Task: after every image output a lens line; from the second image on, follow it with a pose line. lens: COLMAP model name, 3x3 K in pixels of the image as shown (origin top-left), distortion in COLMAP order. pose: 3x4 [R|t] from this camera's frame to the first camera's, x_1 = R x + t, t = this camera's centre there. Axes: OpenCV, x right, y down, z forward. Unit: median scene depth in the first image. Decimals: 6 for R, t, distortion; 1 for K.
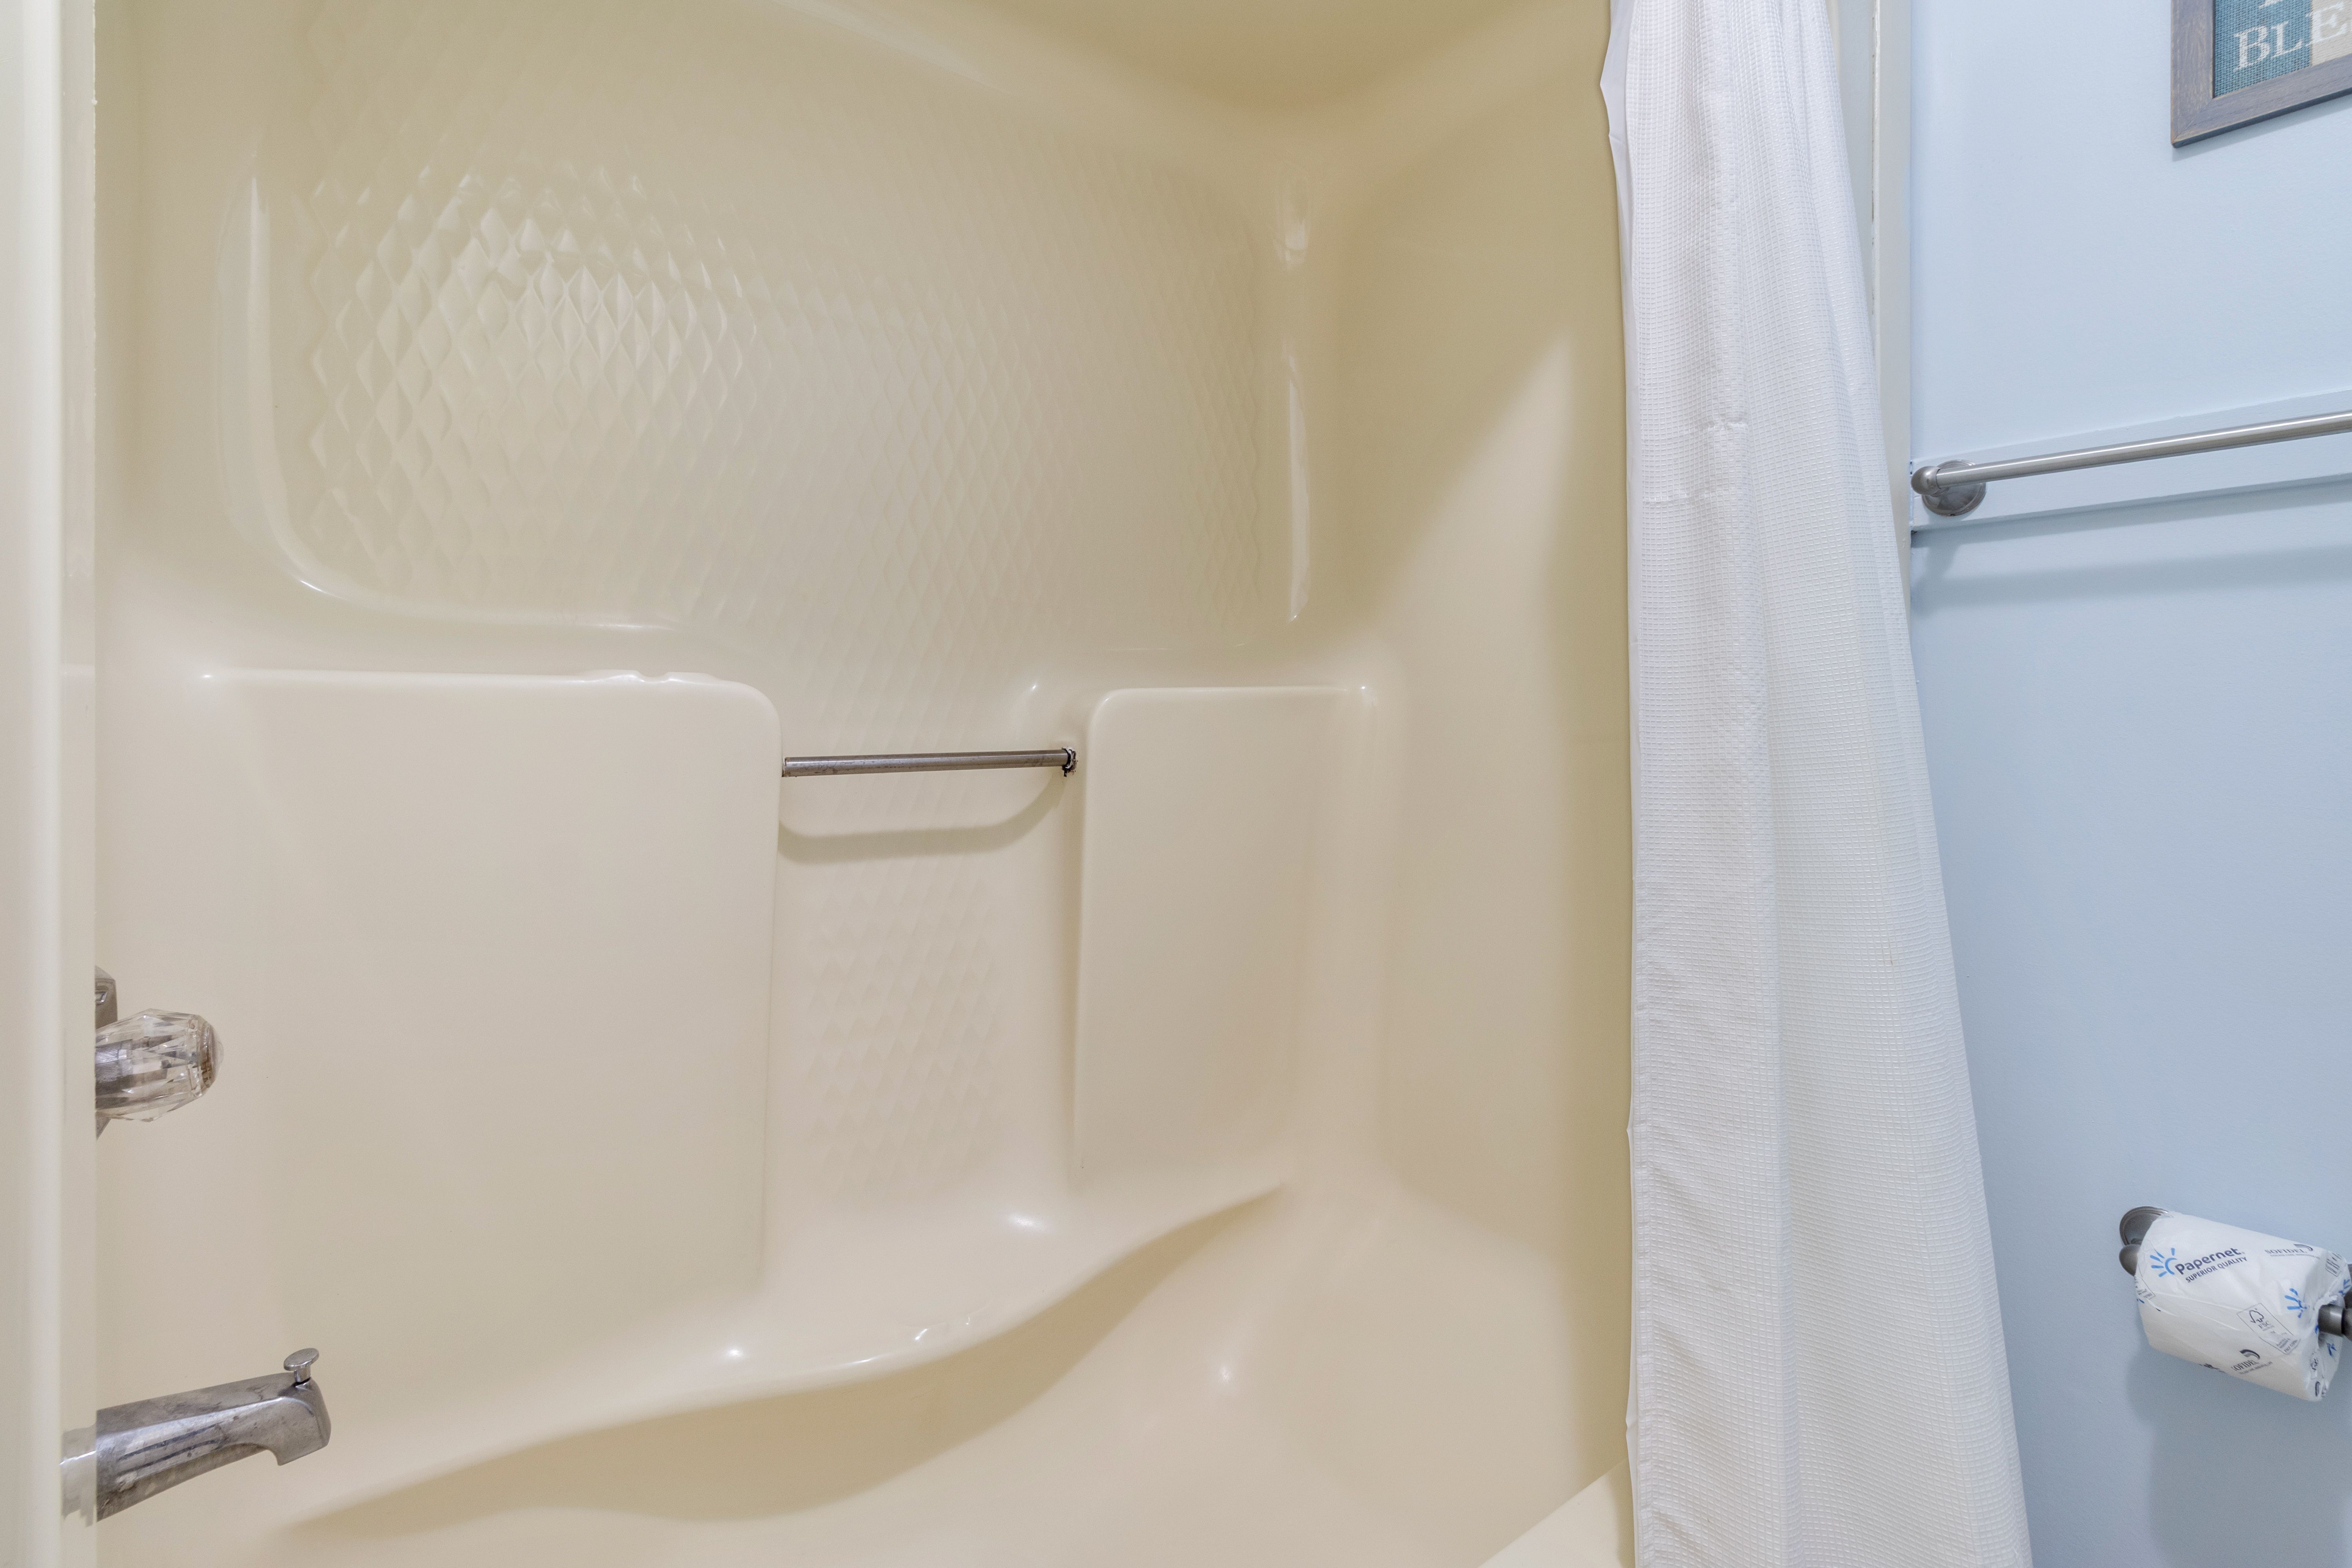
lens RADIAL K [[1108.6, 0, 1172.4], [0, 1108.6, 770.4], [0, 0, 1]] dist [-0.000560, -0.000527]
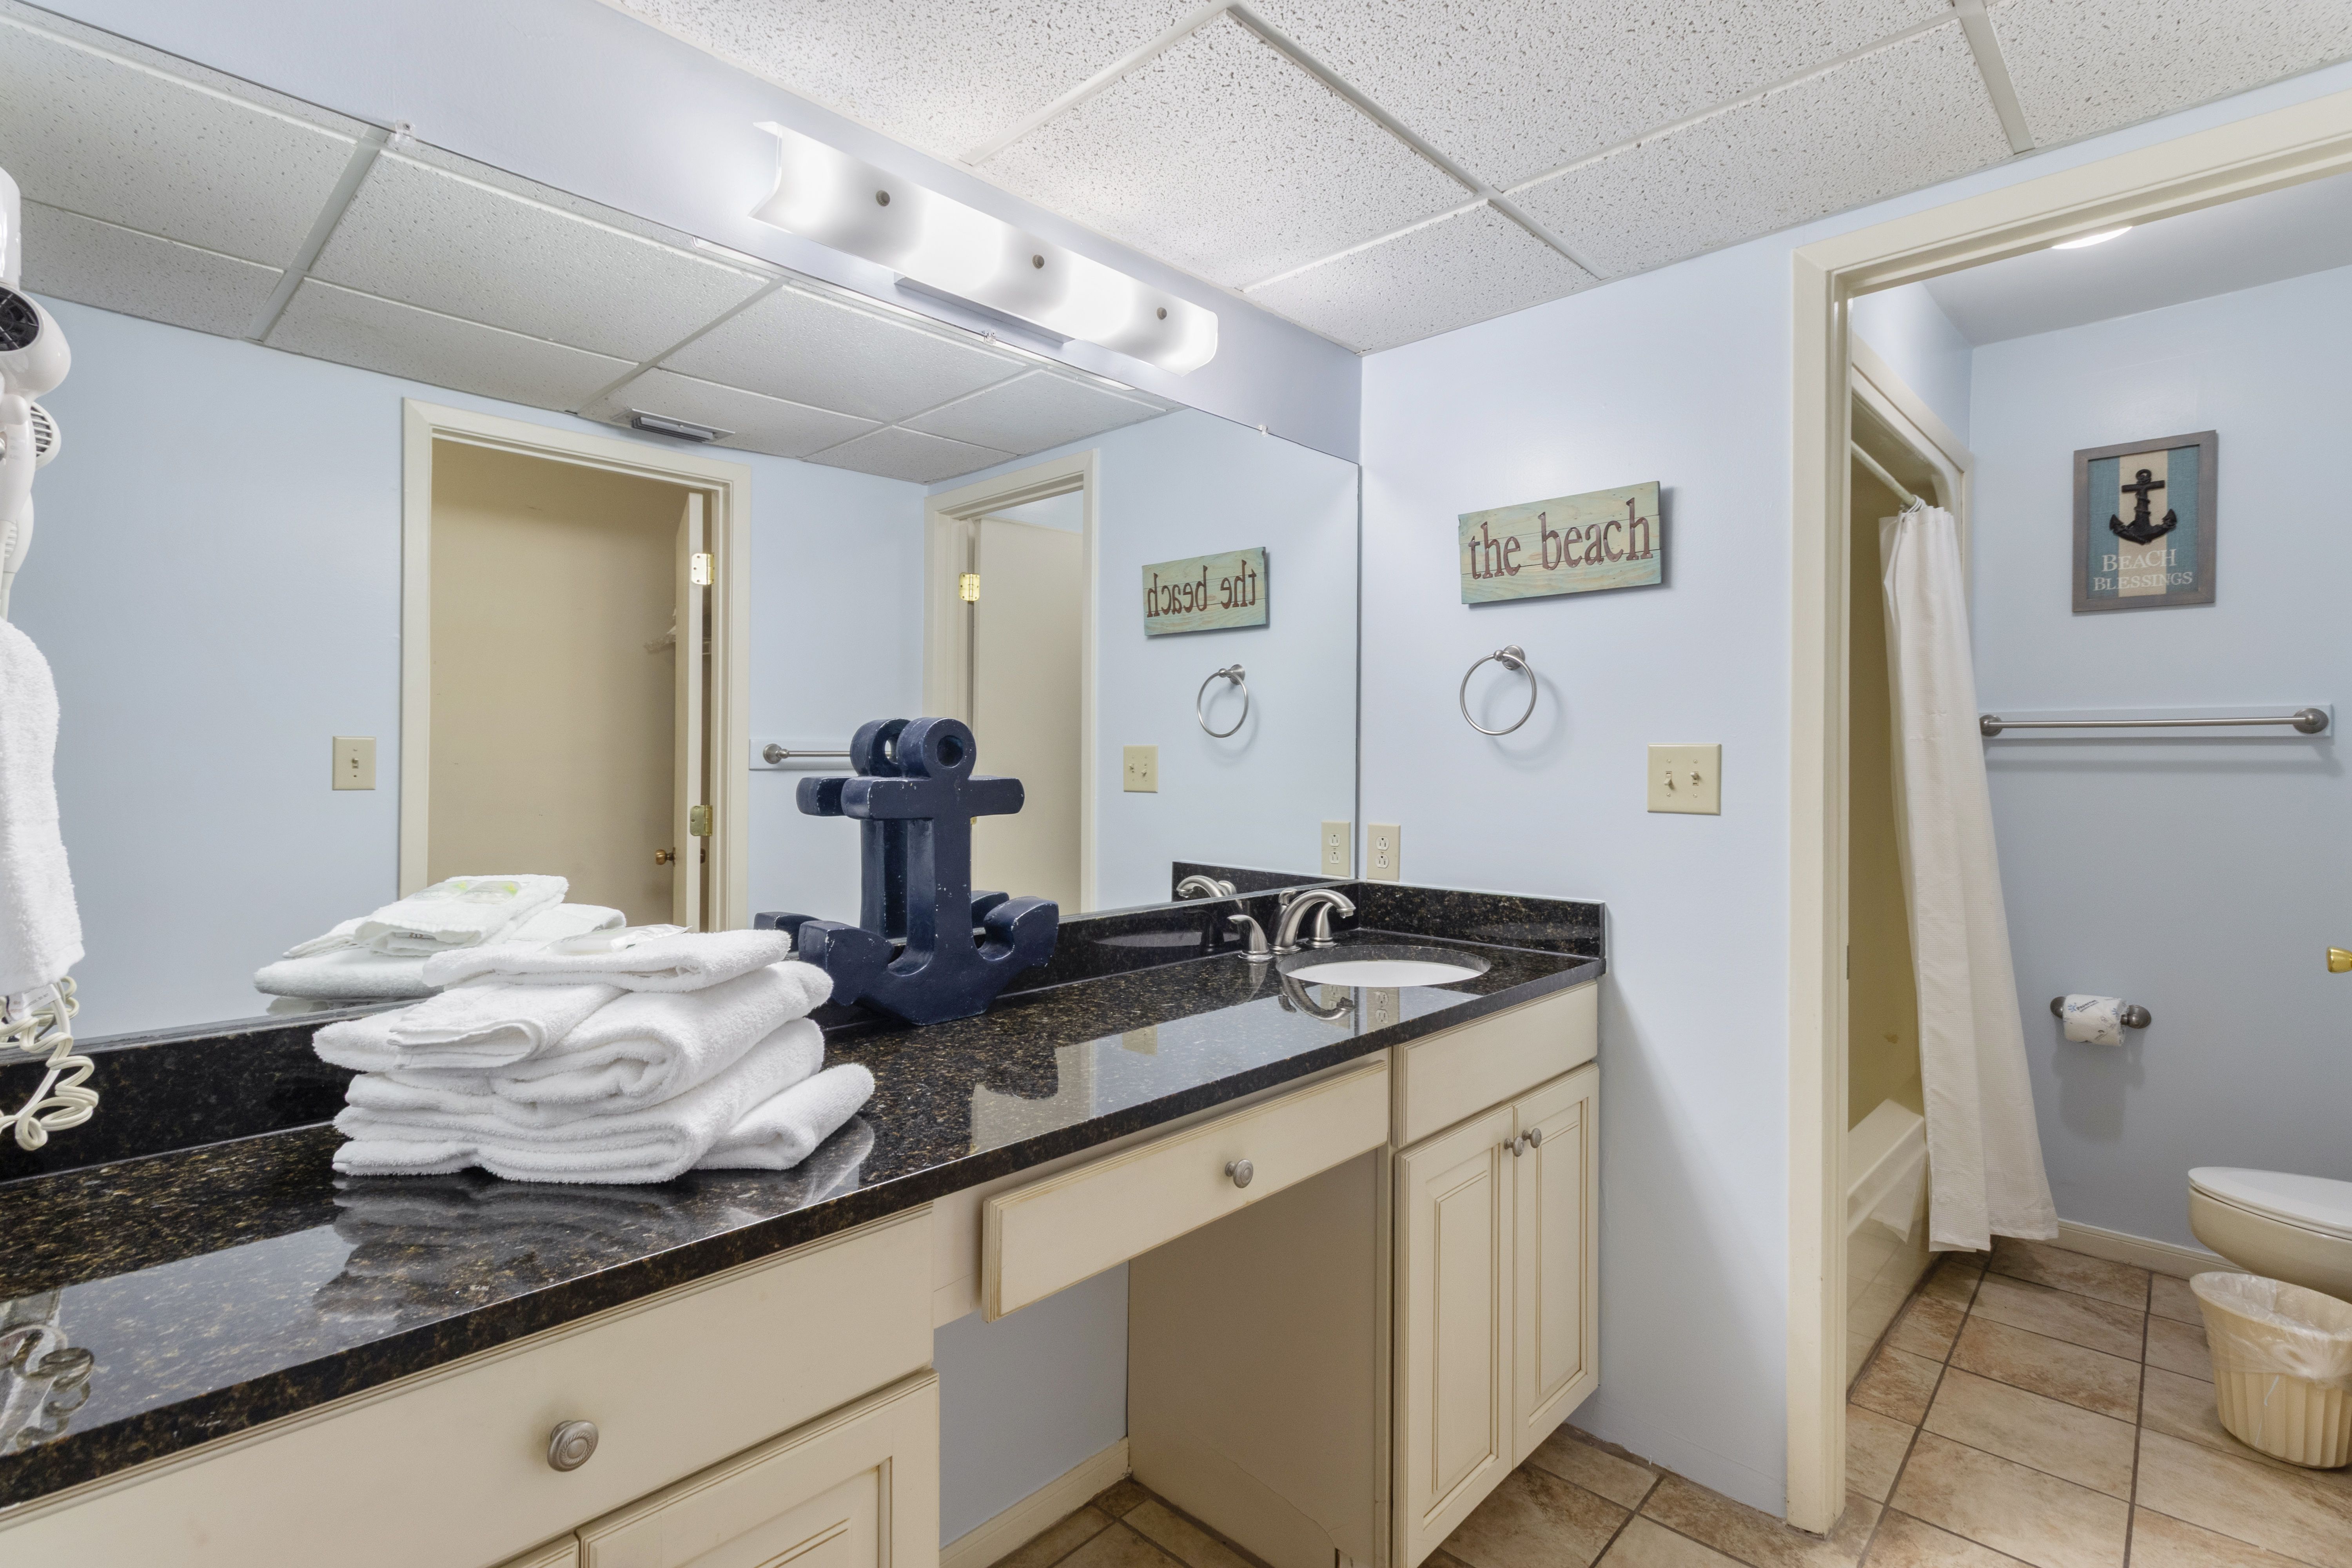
lens RADIAL K [[1108.6, 0, 1172.4], [0, 1108.6, 770.4], [0, 0, 1]] dist [-0.000560, -0.000527]
pose [[0.988369, 0.005481, 0.151979, -1.862668], [-0.005124, 0.999983, -0.002740, -0.151010], [-0.151991, 0.001929, 0.988380, -1.496075]]
